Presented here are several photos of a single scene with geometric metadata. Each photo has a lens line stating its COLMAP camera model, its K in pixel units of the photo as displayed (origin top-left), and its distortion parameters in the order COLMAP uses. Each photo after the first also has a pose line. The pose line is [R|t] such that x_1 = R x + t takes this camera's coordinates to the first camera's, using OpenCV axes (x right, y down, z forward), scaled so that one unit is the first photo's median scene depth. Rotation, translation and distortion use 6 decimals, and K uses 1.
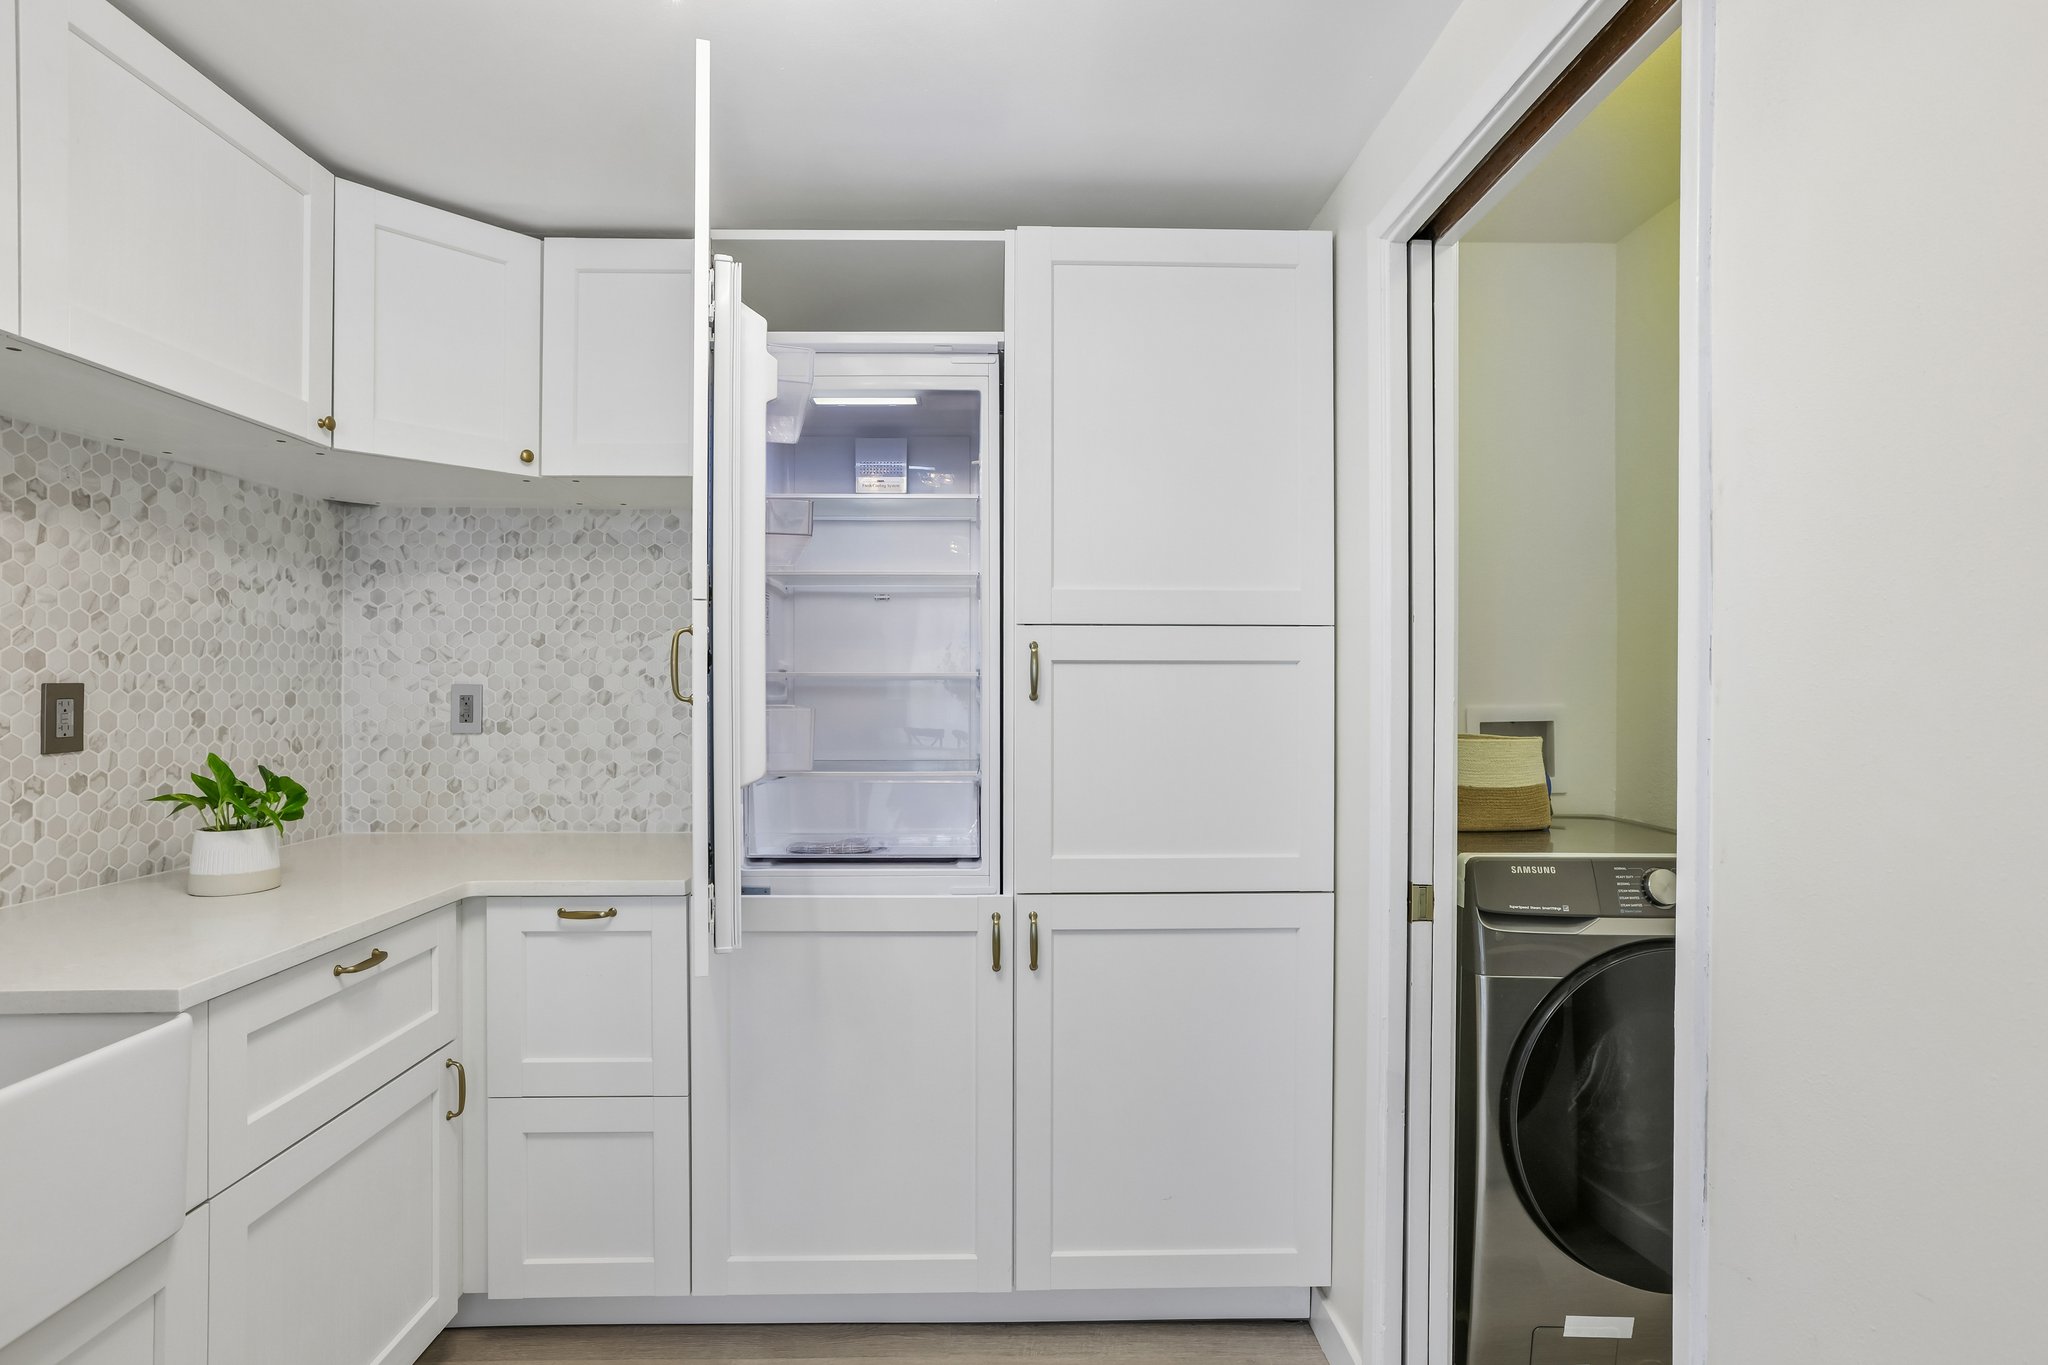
lens RADIAL K [[1040.8, 0, 1014.7], [0, 1040.8, 687.9], [0, 0, 1]] dist [-0.000677, -0.000226]
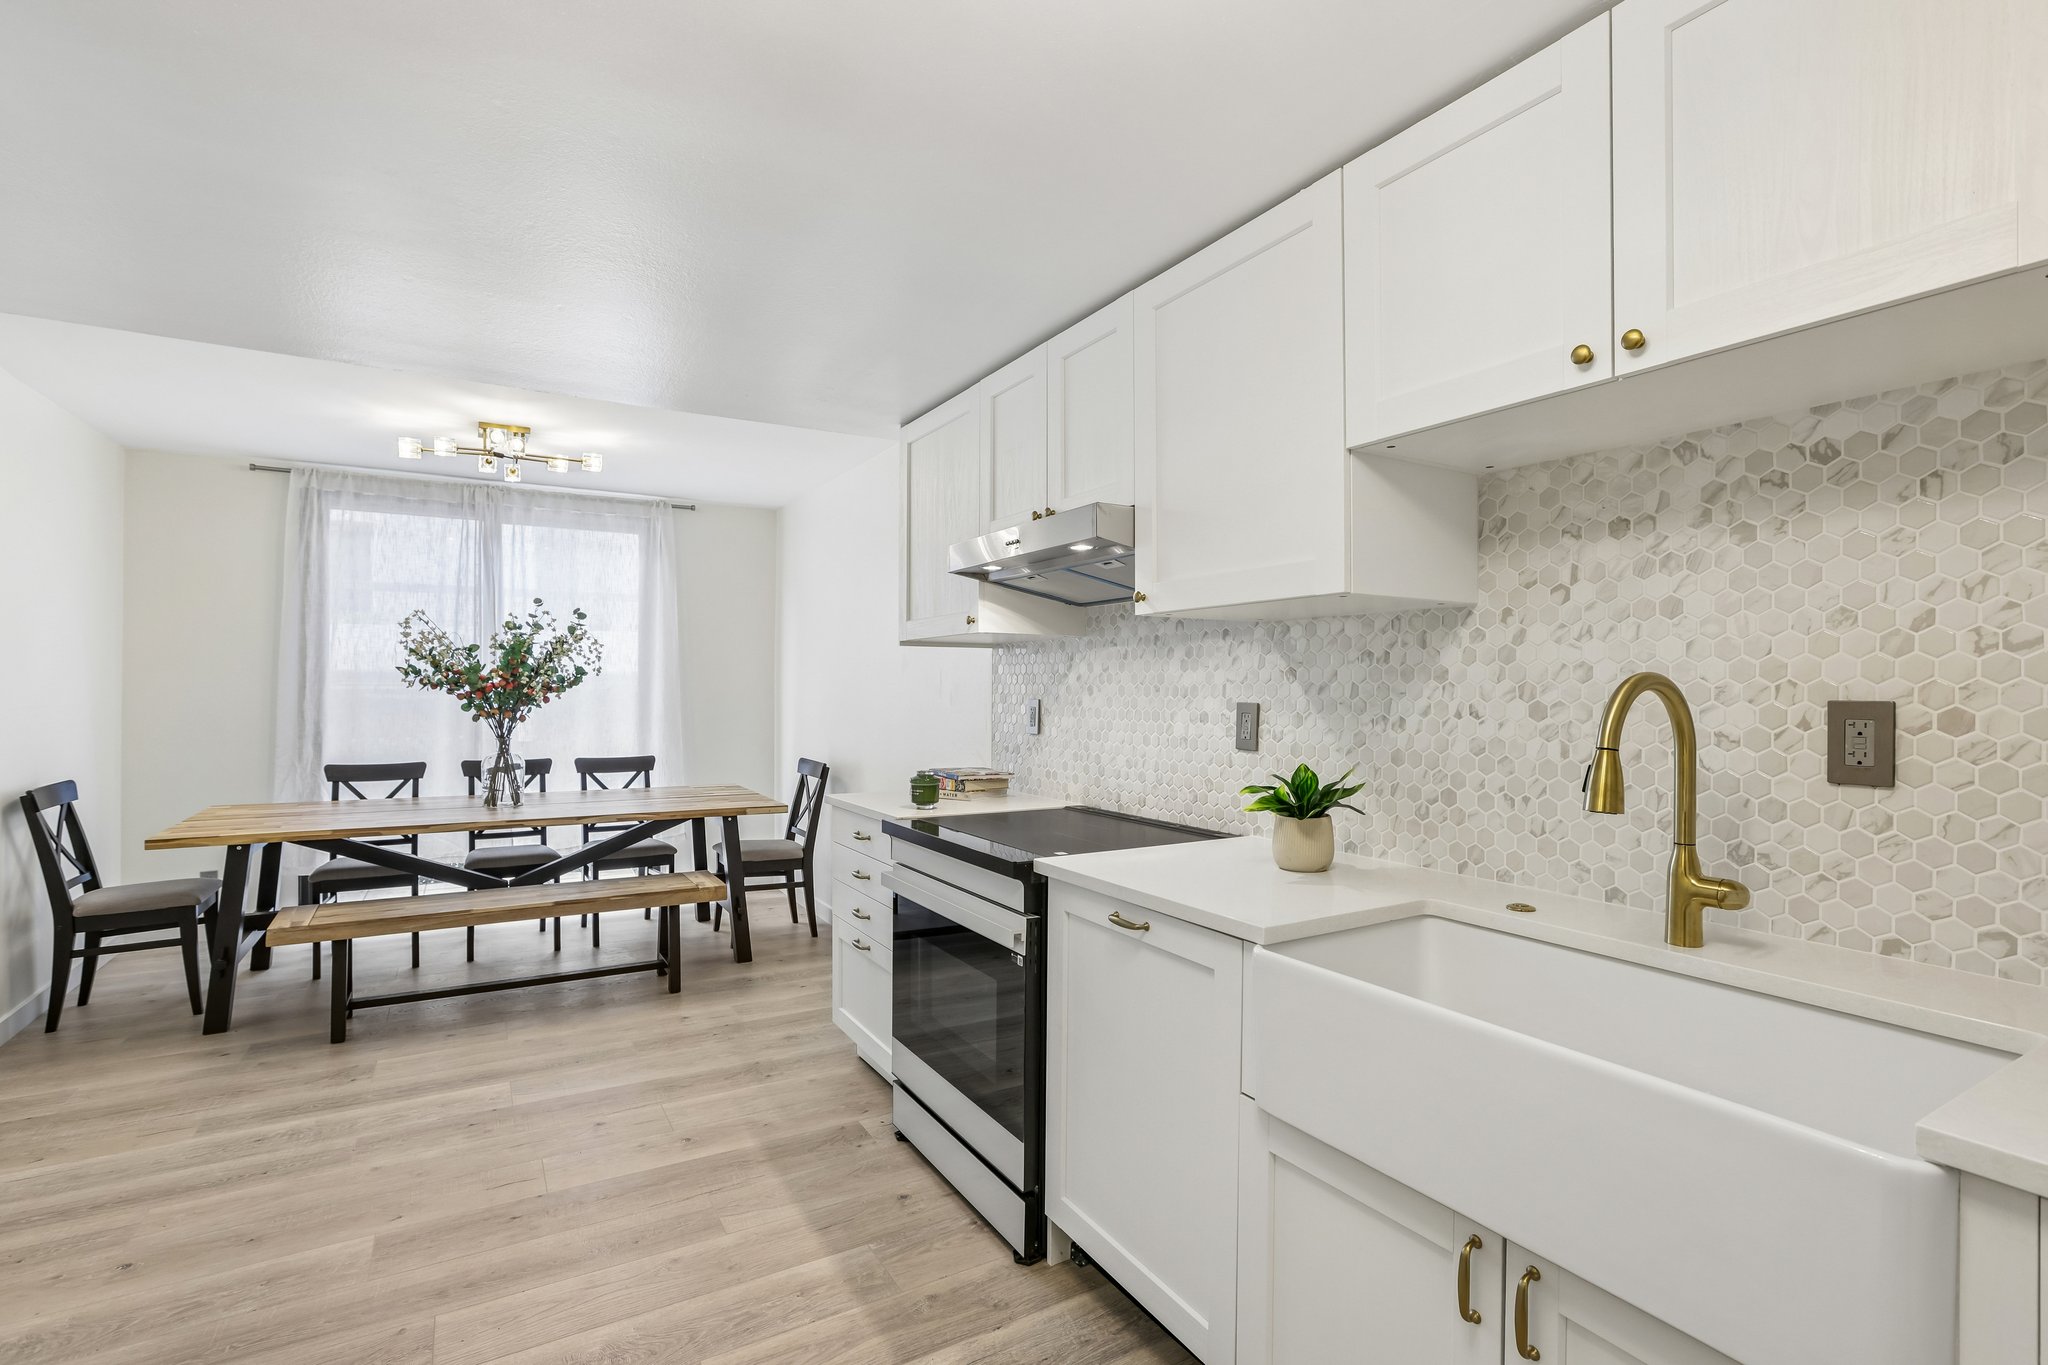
lens RADIAL K [[990.2, 0, 1016.2], [0, 990.2, 685.8], [0, 0, 1]] dist [-0.012051, 0.006634]
pose [[-0.874107, 0.000959, -0.485733, 0.049094], [0.001506, 0.999999, -0.000736, -0.009981], [0.485731, -0.001375, -0.874107, 0.697355]]
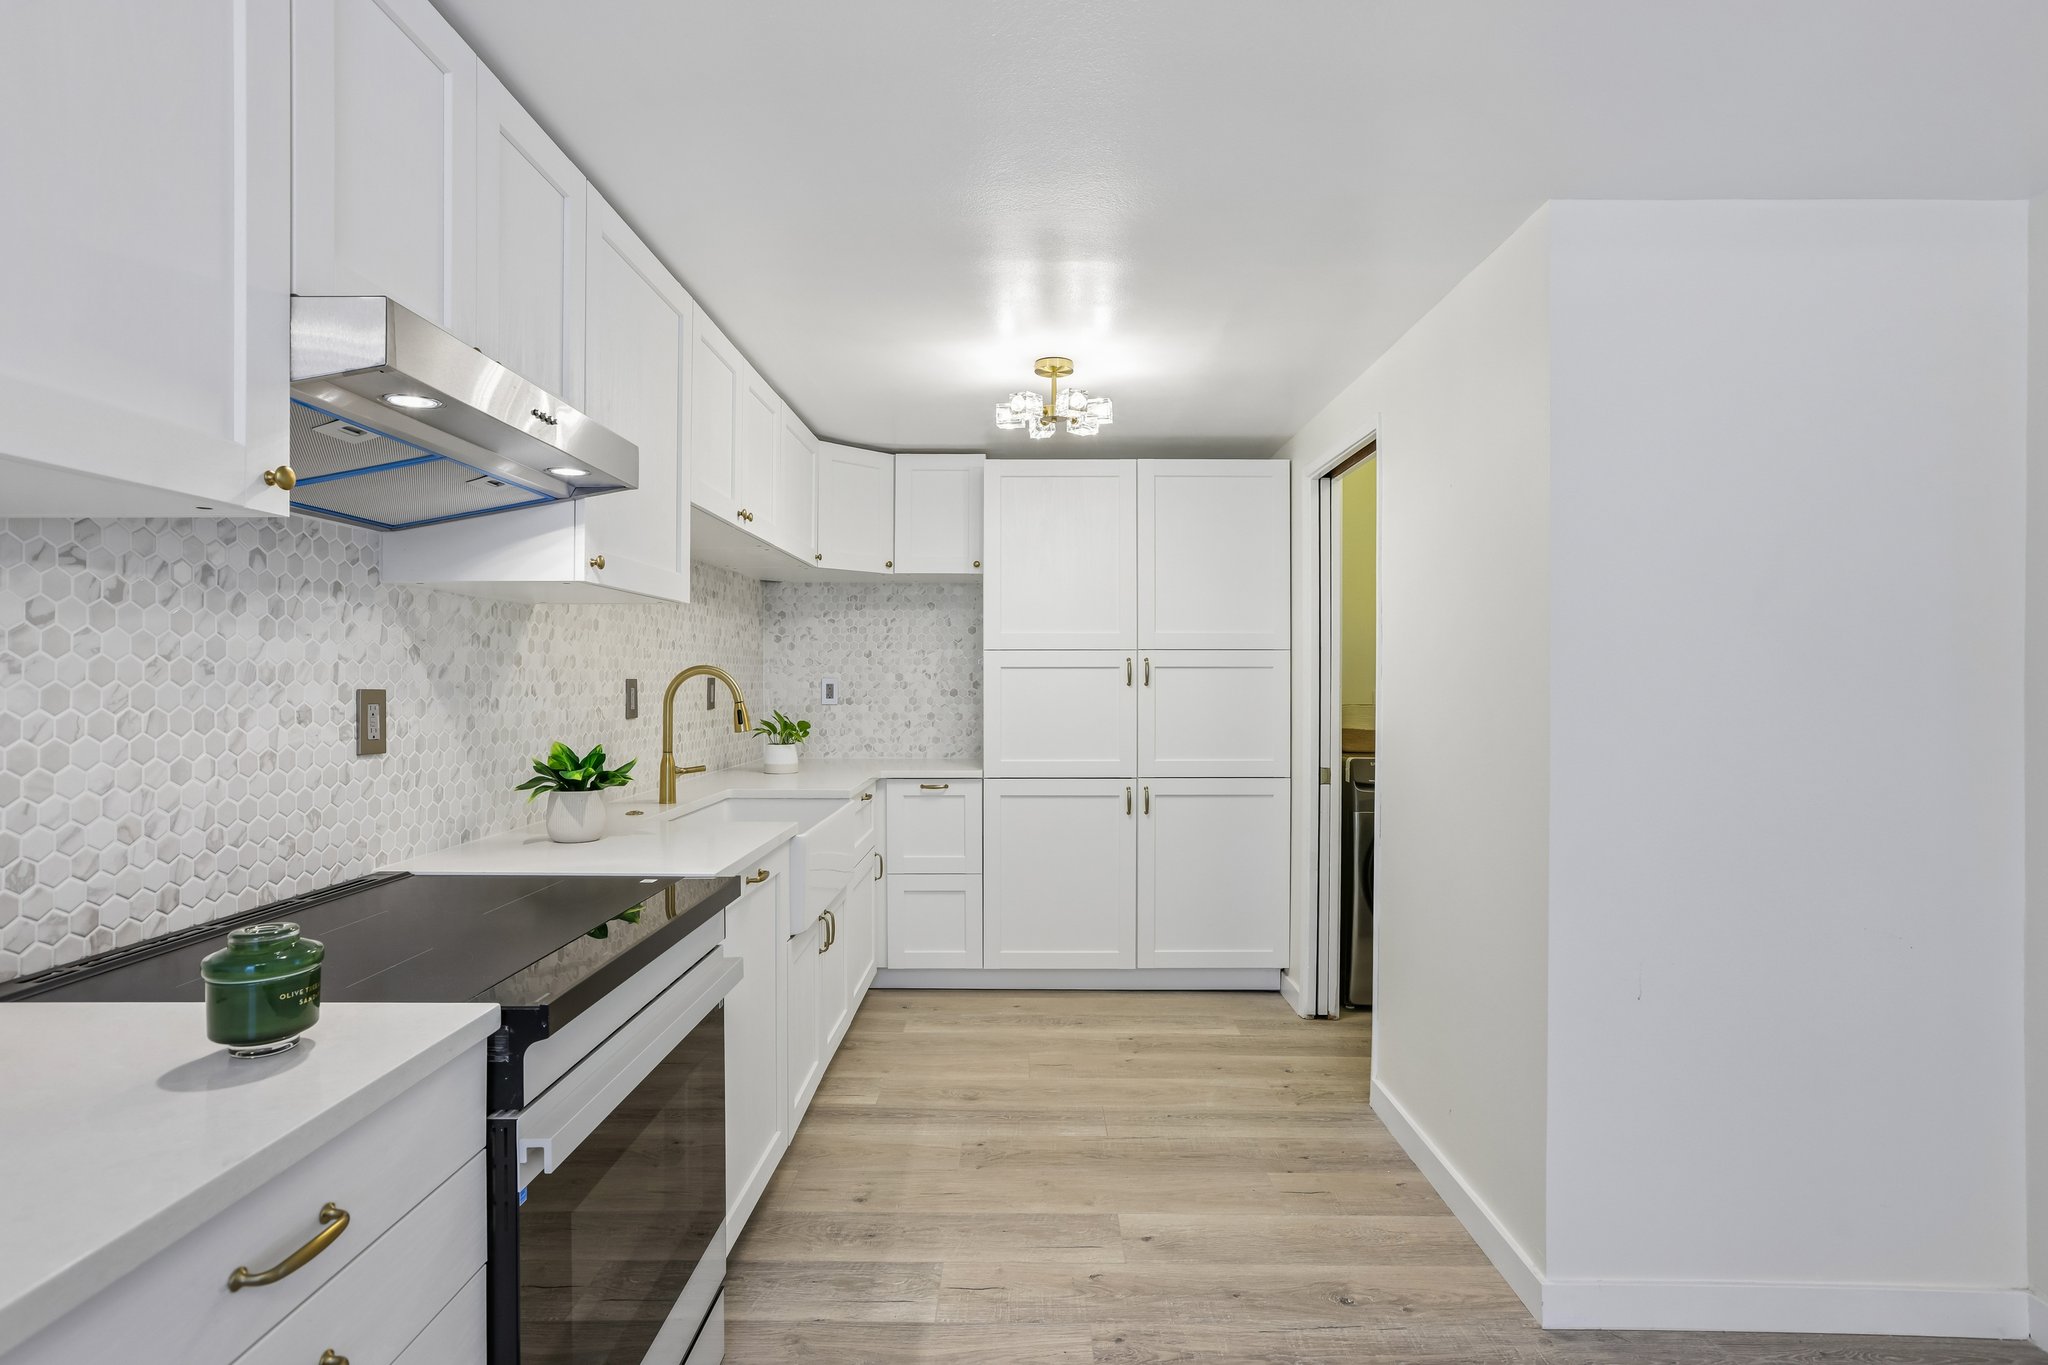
lens RADIAL K [[1023.3, 0, 1032.8], [0, 1023.3, 679.5], [0, 0, 1]] dist [-0.001153, 0.000004]
pose [[0.999944, -0.000280, -0.010570, -0.147087], [0.000279, 1.000000, -0.000082, -0.000356], [0.010570, 0.000079, 0.999944, -0.829597]]
